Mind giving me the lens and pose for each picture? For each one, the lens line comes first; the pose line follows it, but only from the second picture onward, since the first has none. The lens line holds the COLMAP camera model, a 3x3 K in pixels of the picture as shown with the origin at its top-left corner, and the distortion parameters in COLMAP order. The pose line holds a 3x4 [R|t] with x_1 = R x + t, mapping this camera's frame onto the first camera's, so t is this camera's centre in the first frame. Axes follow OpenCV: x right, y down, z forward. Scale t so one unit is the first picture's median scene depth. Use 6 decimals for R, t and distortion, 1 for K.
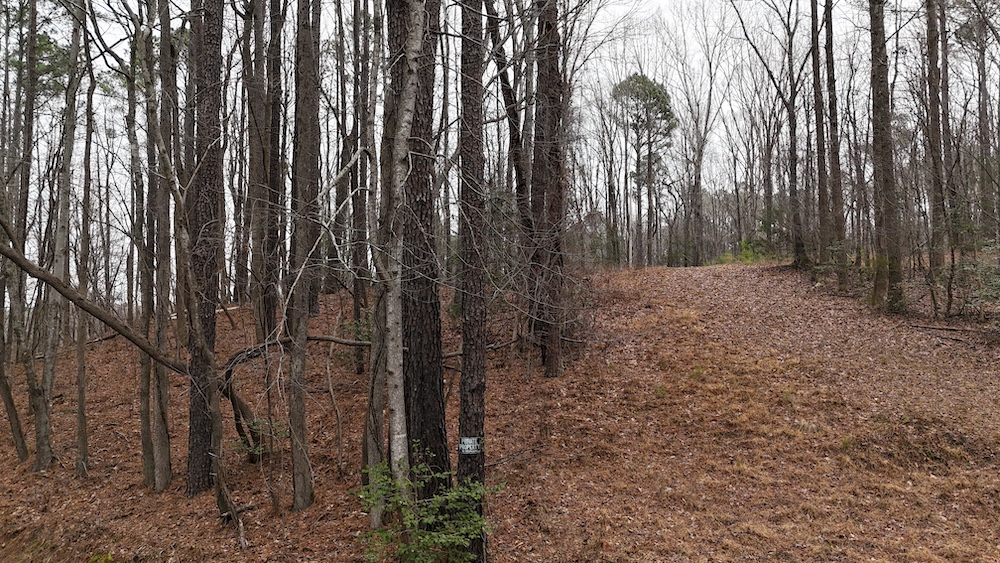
lens RADIAL K [[743.8, 0, 501.0], [0, 743.8, 279.1], [0, 0, 1]] dist [0.085463, -0.081996]
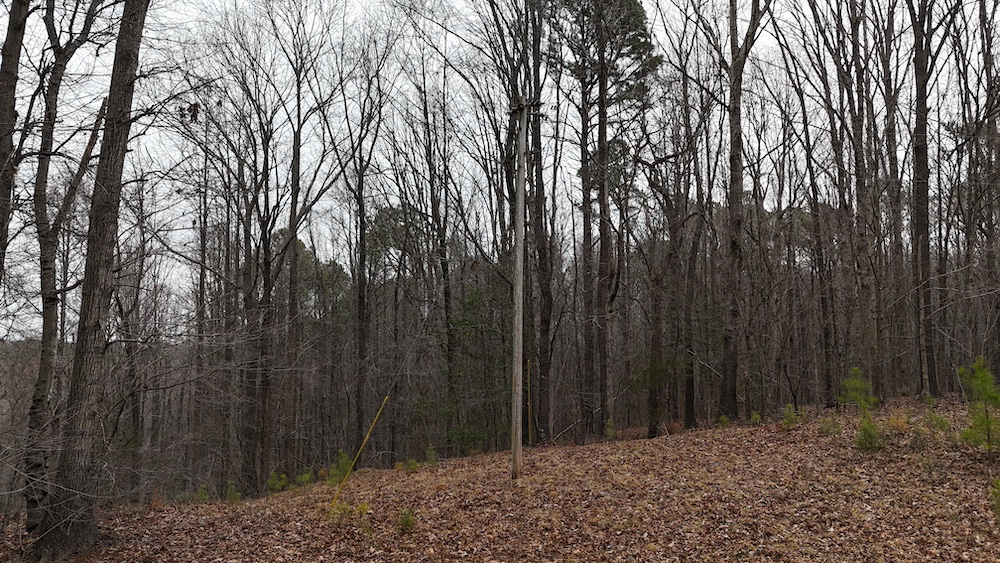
lens RADIAL K [[743.8, 0, 501.0], [0, 743.8, 279.1], [0, 0, 1]] dist [0.085463, -0.081996]
pose [[0.998955, 0.004672, 0.045463, 0.138861], [-0.003566, 0.999696, -0.024378, -0.063366], [-0.045563, 0.024190, 0.998669, 0.659454]]
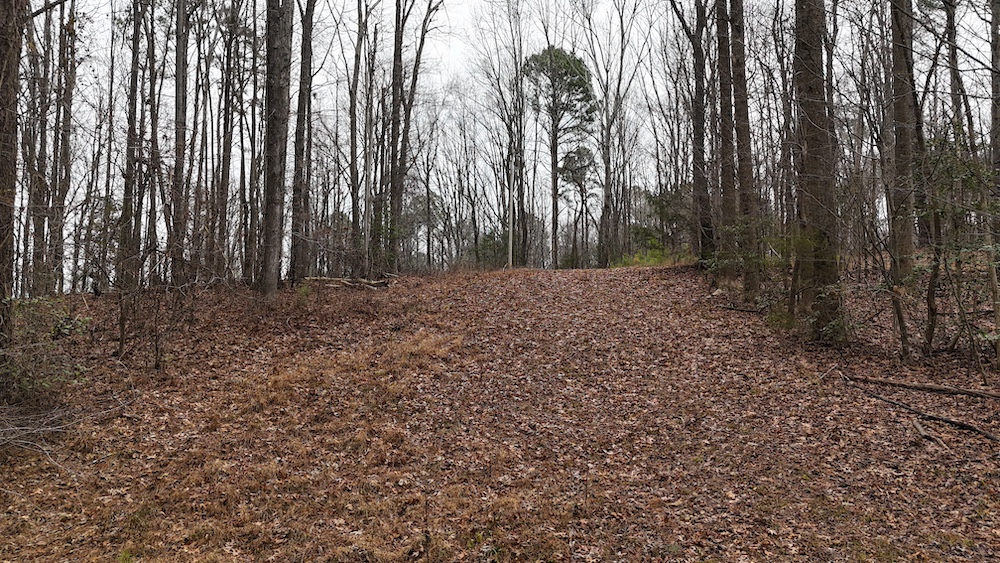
lens RADIAL K [[743.8, 0, 501.0], [0, 743.8, 279.1], [0, 0, 1]] dist [0.085463, -0.081996]
pose [[0.999144, 0.006734, 0.040804, 0.121581], [-0.006036, 0.999834, -0.017199, 0.004450], [-0.040913, 0.016938, 0.999019, 0.216557]]
